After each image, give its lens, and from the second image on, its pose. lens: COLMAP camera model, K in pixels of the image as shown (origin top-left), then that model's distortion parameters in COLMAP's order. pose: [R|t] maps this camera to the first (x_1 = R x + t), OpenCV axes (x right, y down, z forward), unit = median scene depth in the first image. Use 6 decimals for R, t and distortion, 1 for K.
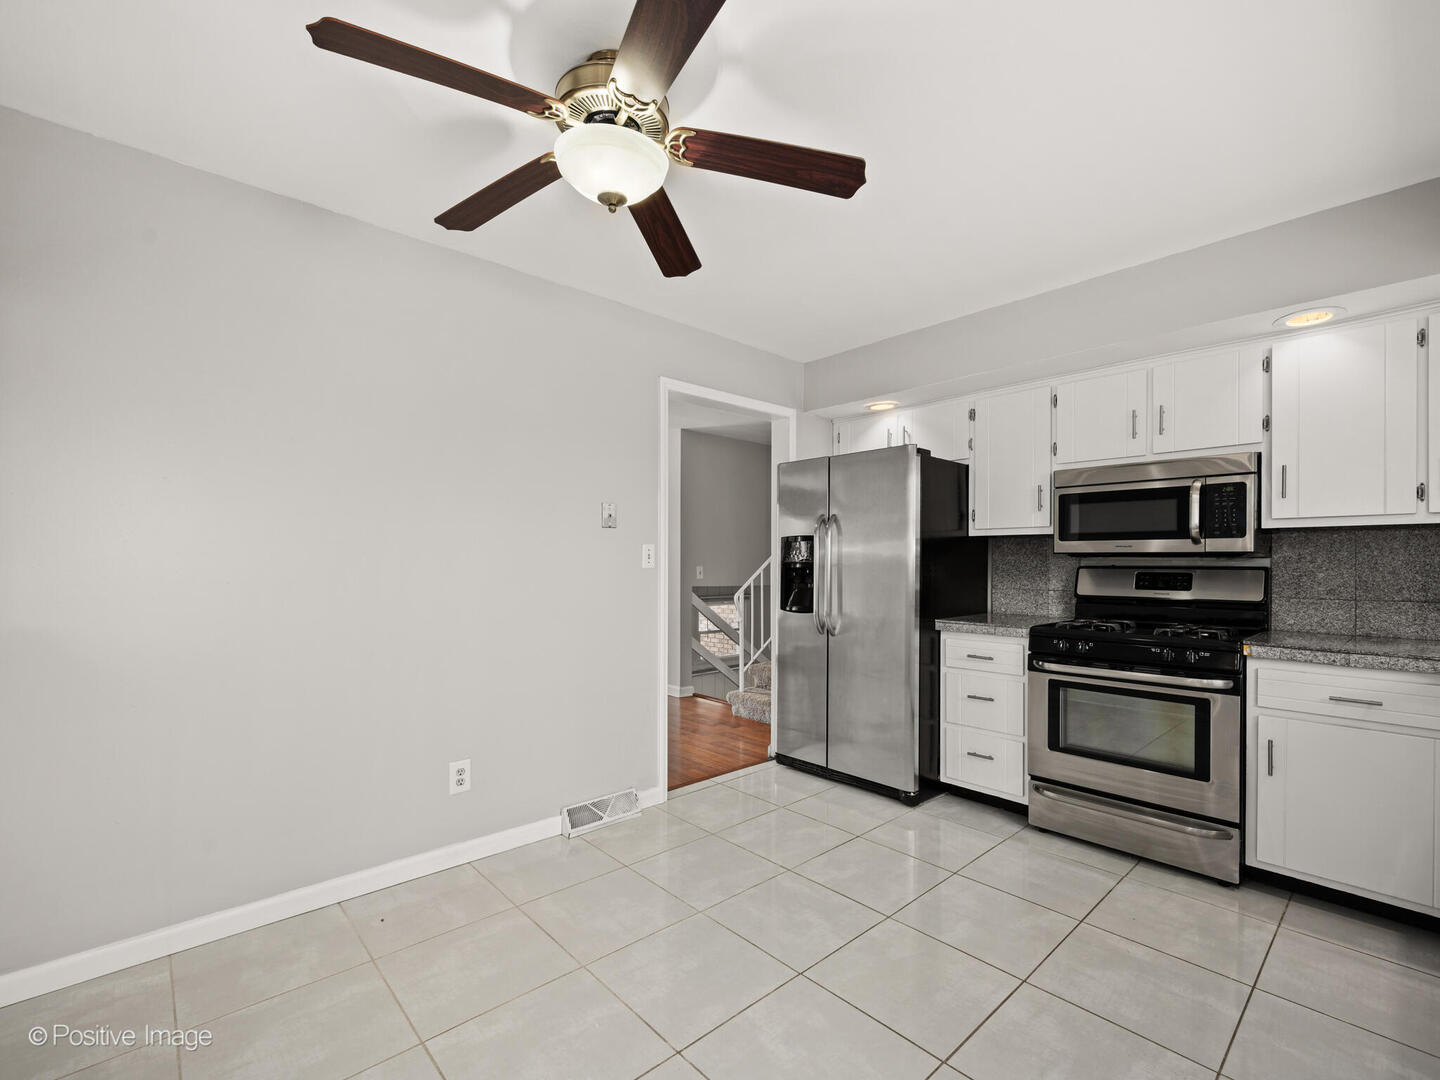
lens RADIAL K [[642.0, 0, 724.1], [0, 642.0, 551.3], [0, 0, 1]] dist [0.001326, 0.000576]
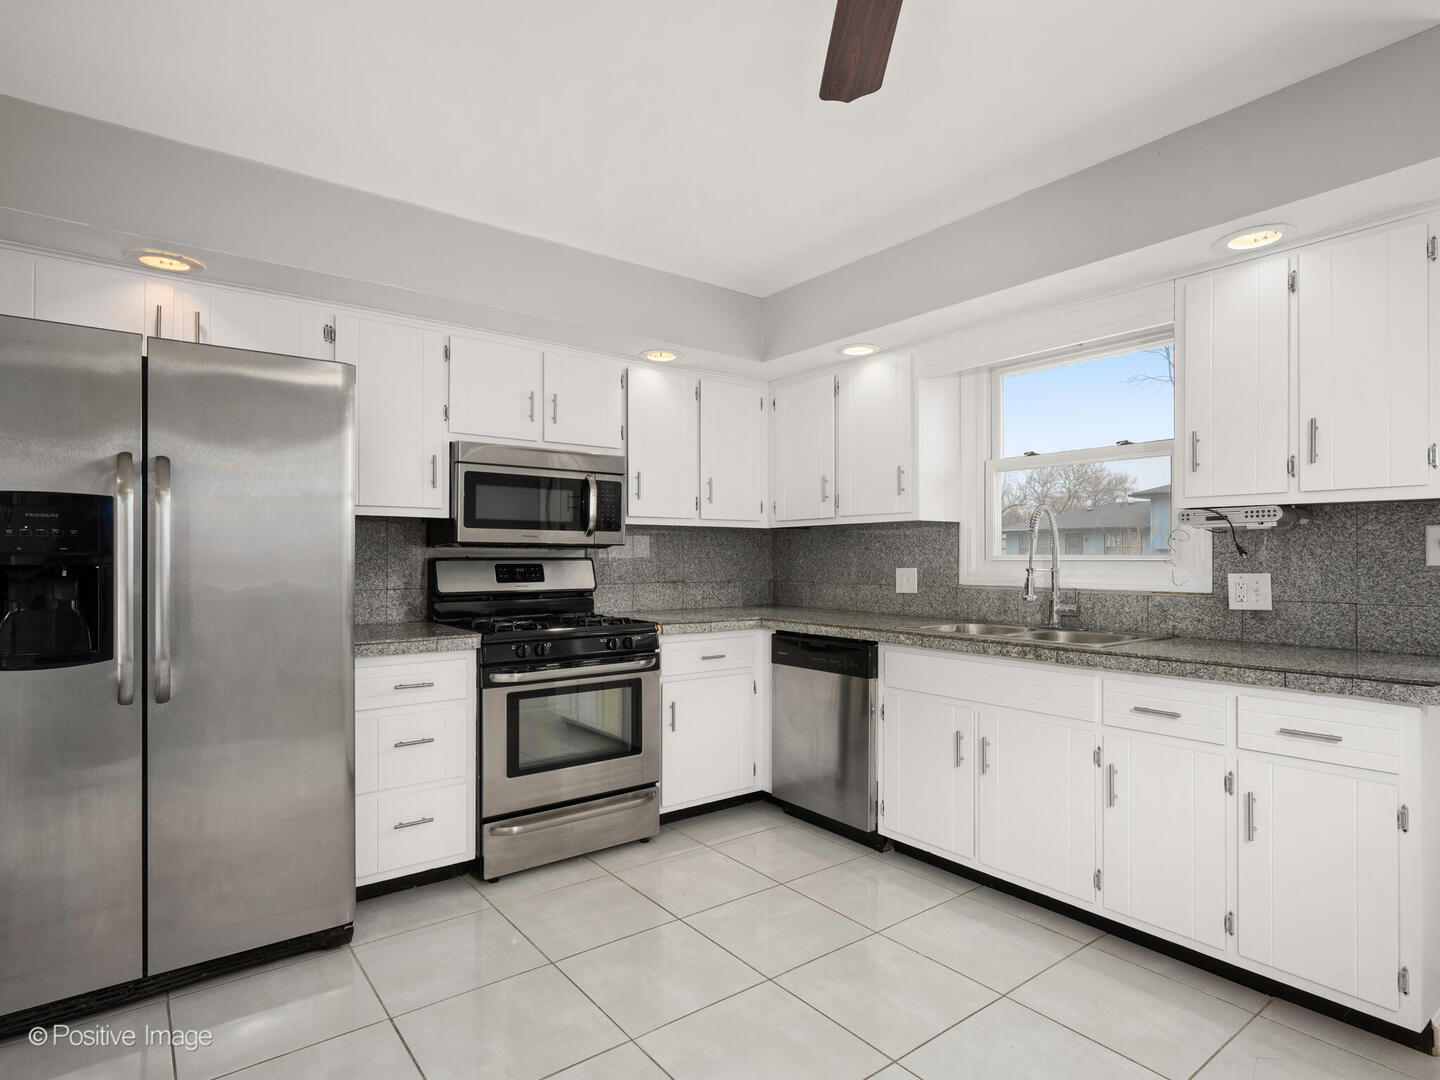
lens RADIAL K [[777.4, 0, 720.0], [0, 777.4, 540.0], [0, 0, 1]] dist [-0.002241, -0.000574]
pose [[0.086633, 0.018137, 0.996075, -0.504066], [-0.019052, 0.999682, -0.016545, 0.011924], [-0.996058, -0.017544, 0.086951, 0.673803]]
